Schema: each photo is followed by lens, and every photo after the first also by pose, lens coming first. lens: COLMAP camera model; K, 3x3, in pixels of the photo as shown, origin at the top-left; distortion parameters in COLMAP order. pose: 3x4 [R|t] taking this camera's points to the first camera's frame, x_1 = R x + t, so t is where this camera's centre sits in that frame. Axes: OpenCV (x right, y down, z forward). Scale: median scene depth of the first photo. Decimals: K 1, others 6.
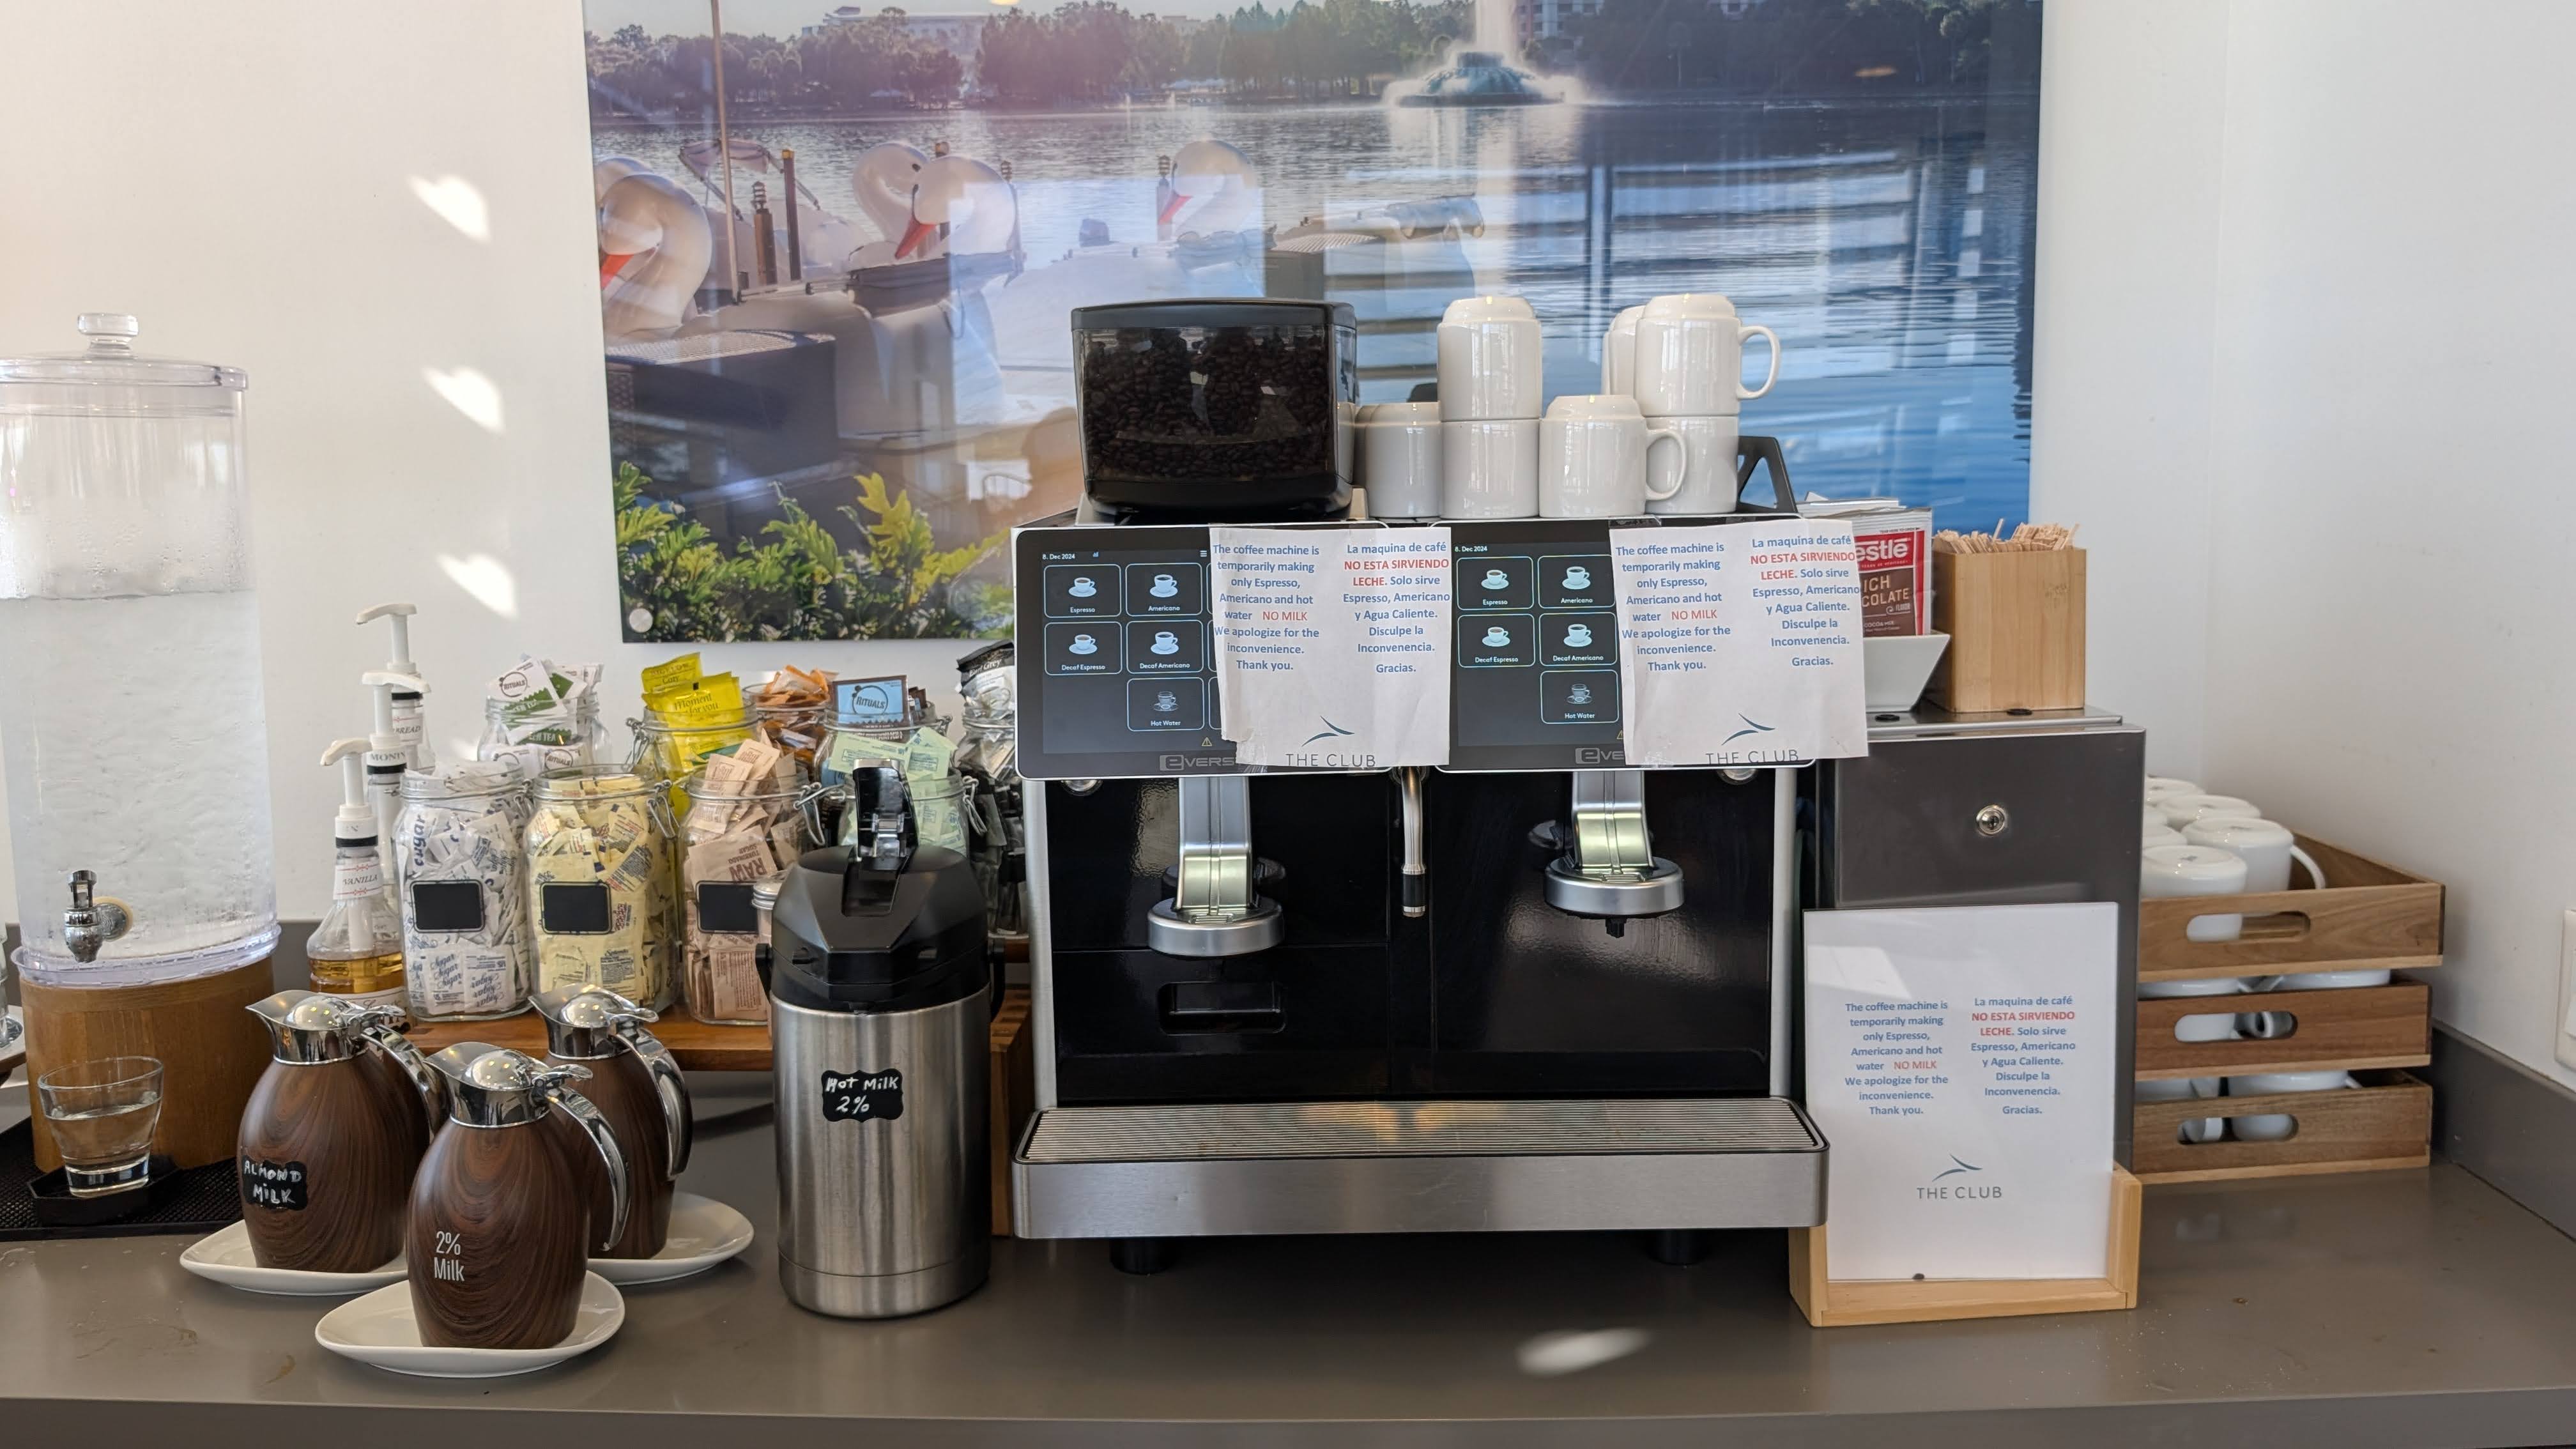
lens RADIAL K [[1876.5, 0, 1276.0], [0, 1876.5, 738.0], [0, 0, 1]] dist [0.002064, -0.002597]
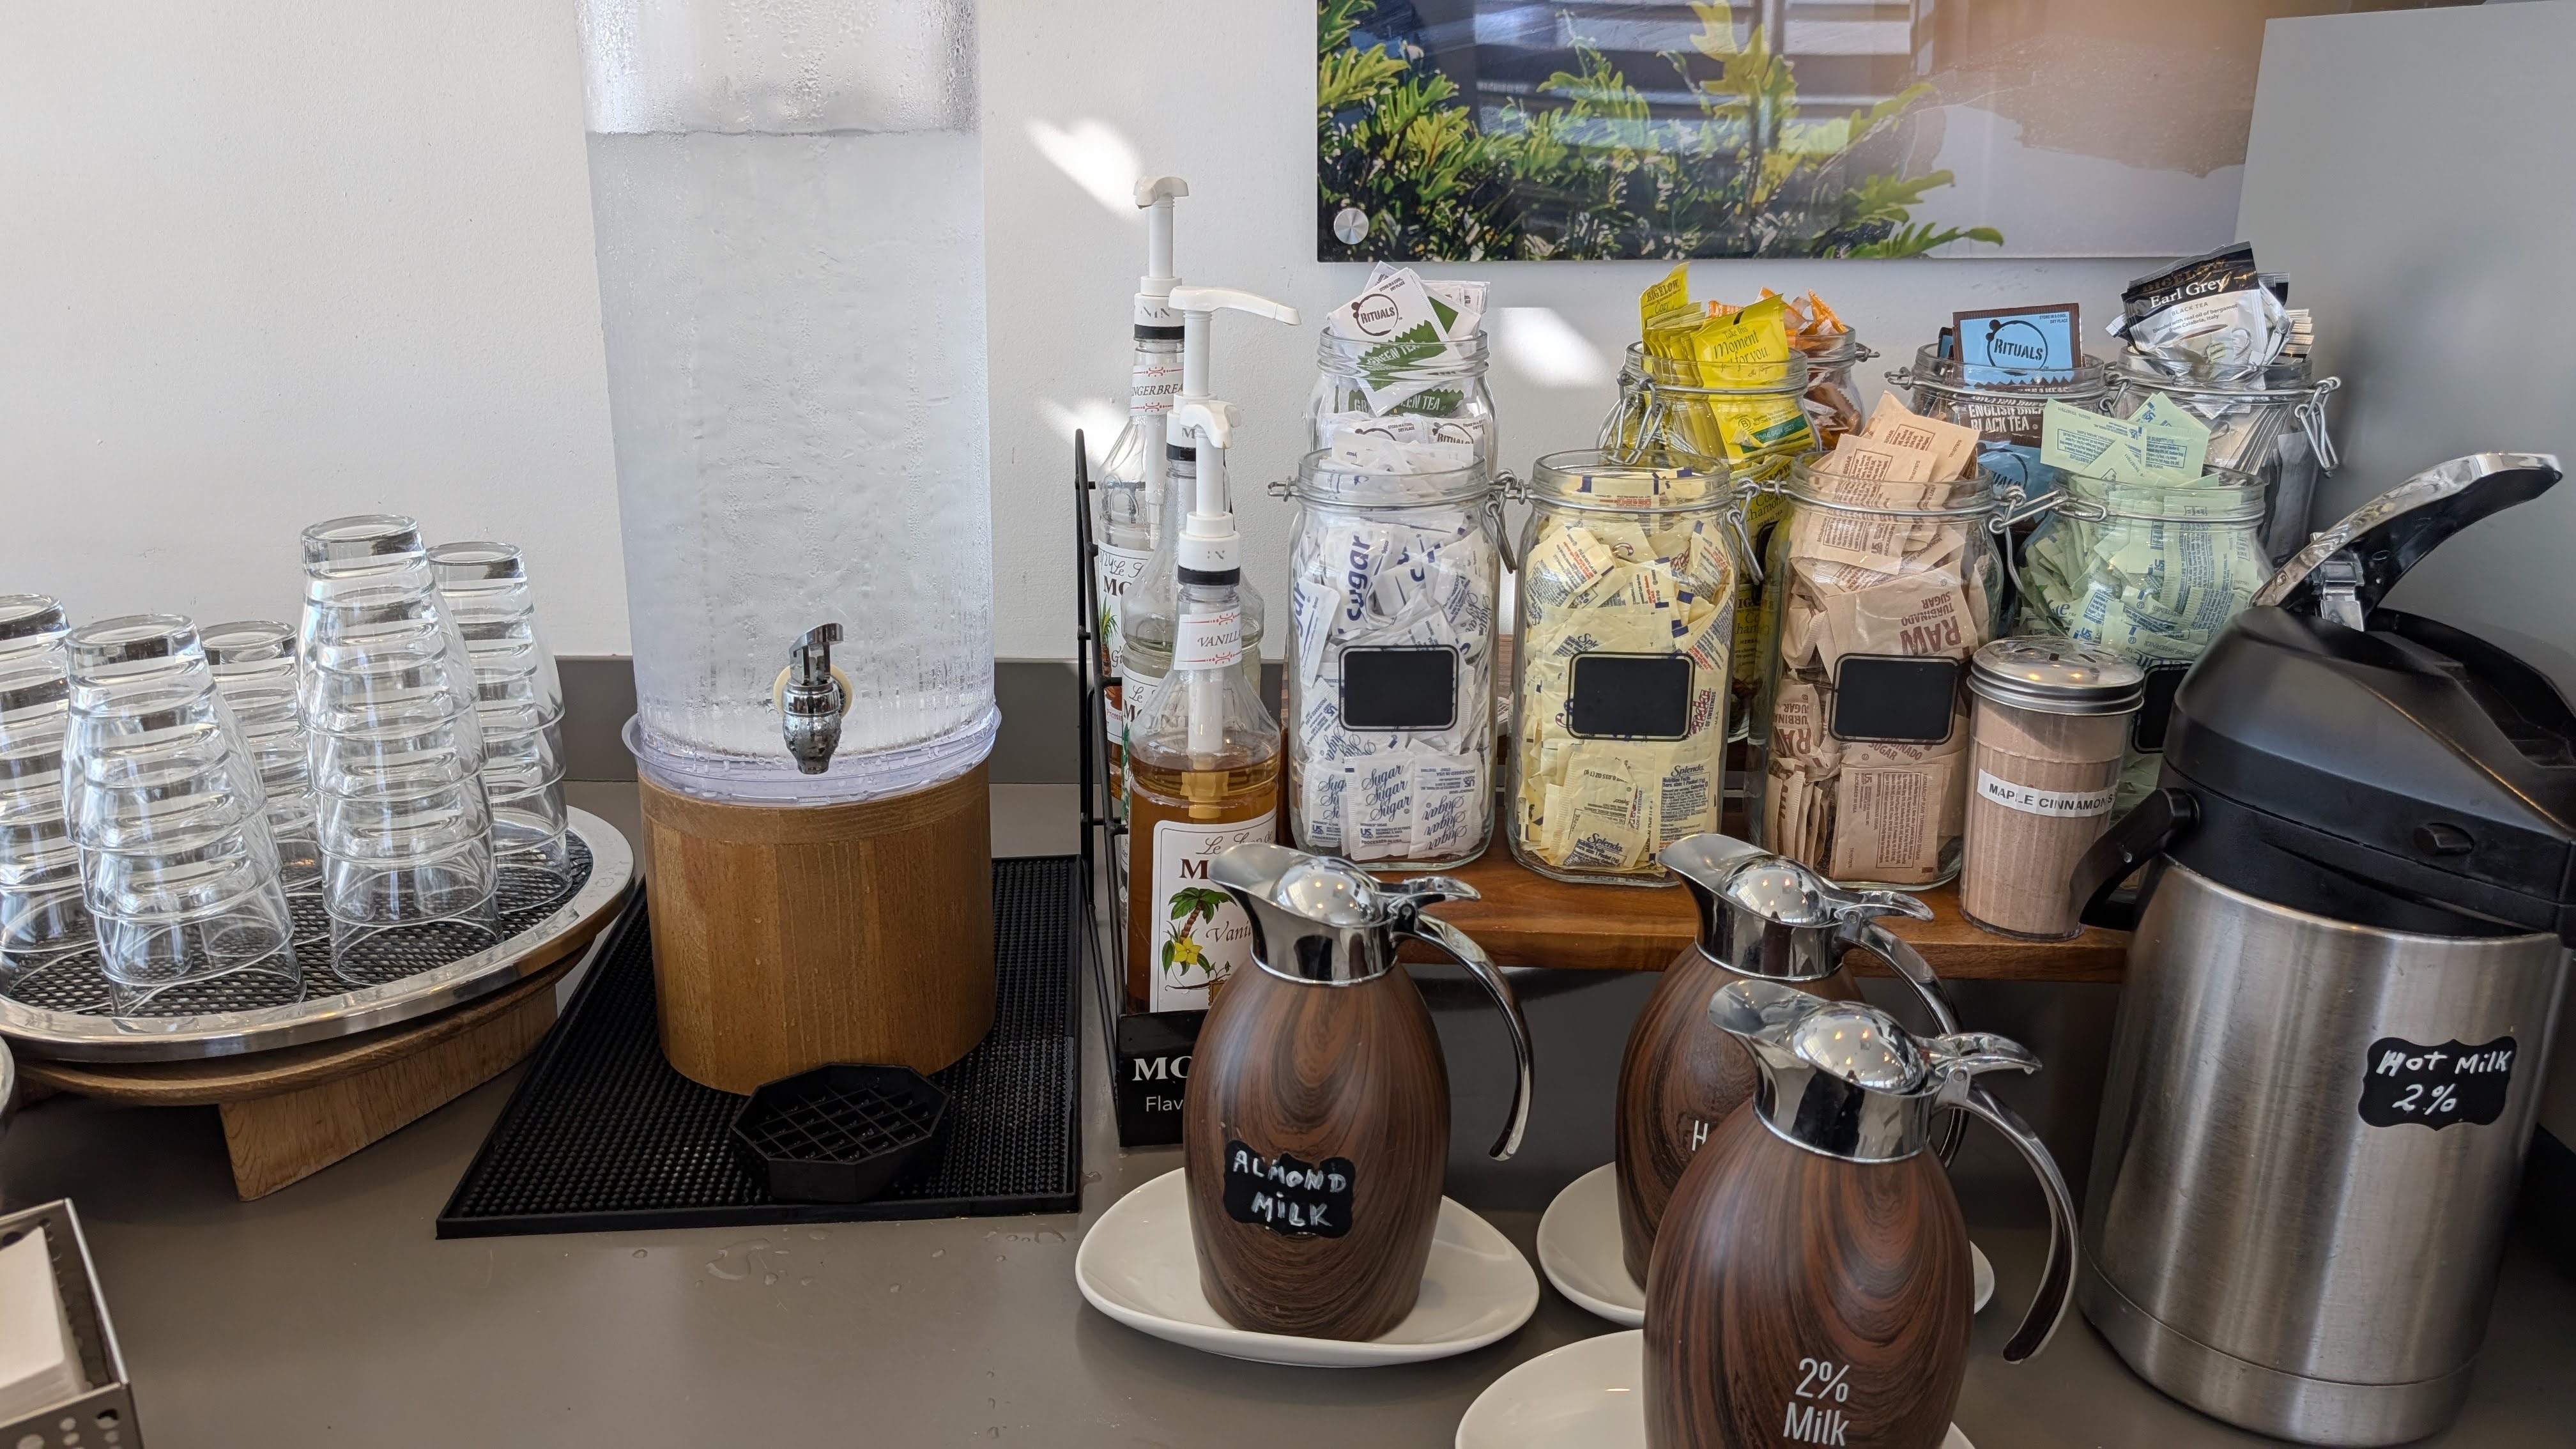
lens RADIAL K [[1938.4, 0, 1322.0], [0, 1938.4, 715.7], [0, 0, 1]] dist [0.039012, 0.001702]
pose [[0.999811, 0.014144, -0.013317, -0.455489], [-0.011877, 0.987512, 0.157097, 0.001588], [0.015372, -0.156909, 0.987493, 0.386389]]
